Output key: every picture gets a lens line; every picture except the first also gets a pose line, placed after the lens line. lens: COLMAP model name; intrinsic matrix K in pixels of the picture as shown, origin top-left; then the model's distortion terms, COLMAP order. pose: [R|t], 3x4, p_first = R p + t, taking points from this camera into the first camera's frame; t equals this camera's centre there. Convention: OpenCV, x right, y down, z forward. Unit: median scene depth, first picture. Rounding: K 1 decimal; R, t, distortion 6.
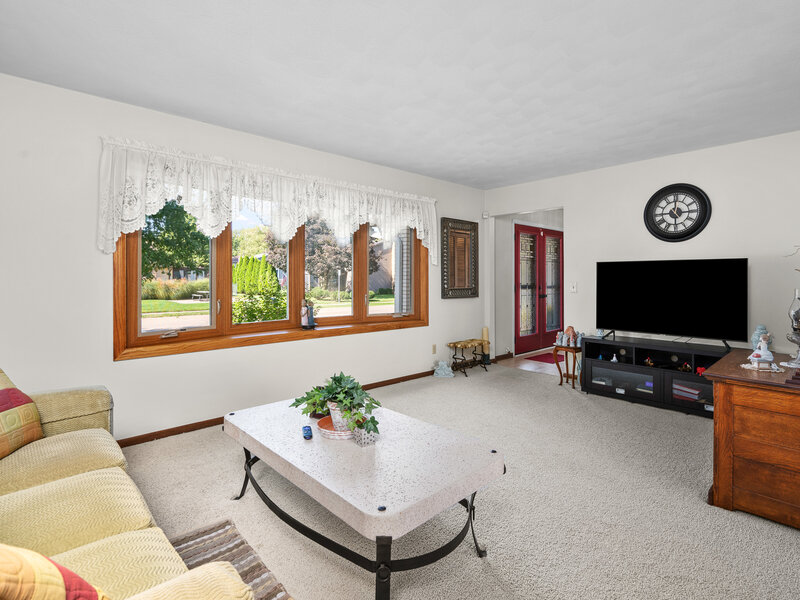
lens RADIAL K [[405.2, 0, 398.1], [0, 405.2, 293.5], [0, 0, 1]] dist [-0.004101, -0.000183]
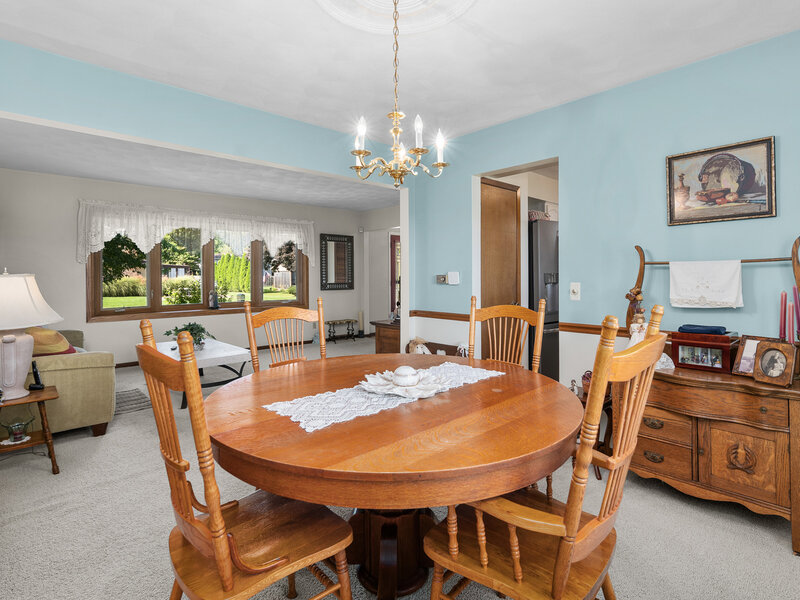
lens RADIAL K [[422.2, 0, 401.1], [0, 422.2, 295.3], [0, 0, 1]] dist [-0.003400, -0.001327]
pose [[0.999941, -0.003797, 0.010174, 0.385034], [0.003683, 0.999930, 0.011249, 0.014933], [-0.010216, -0.011211, 0.999885, -0.505944]]
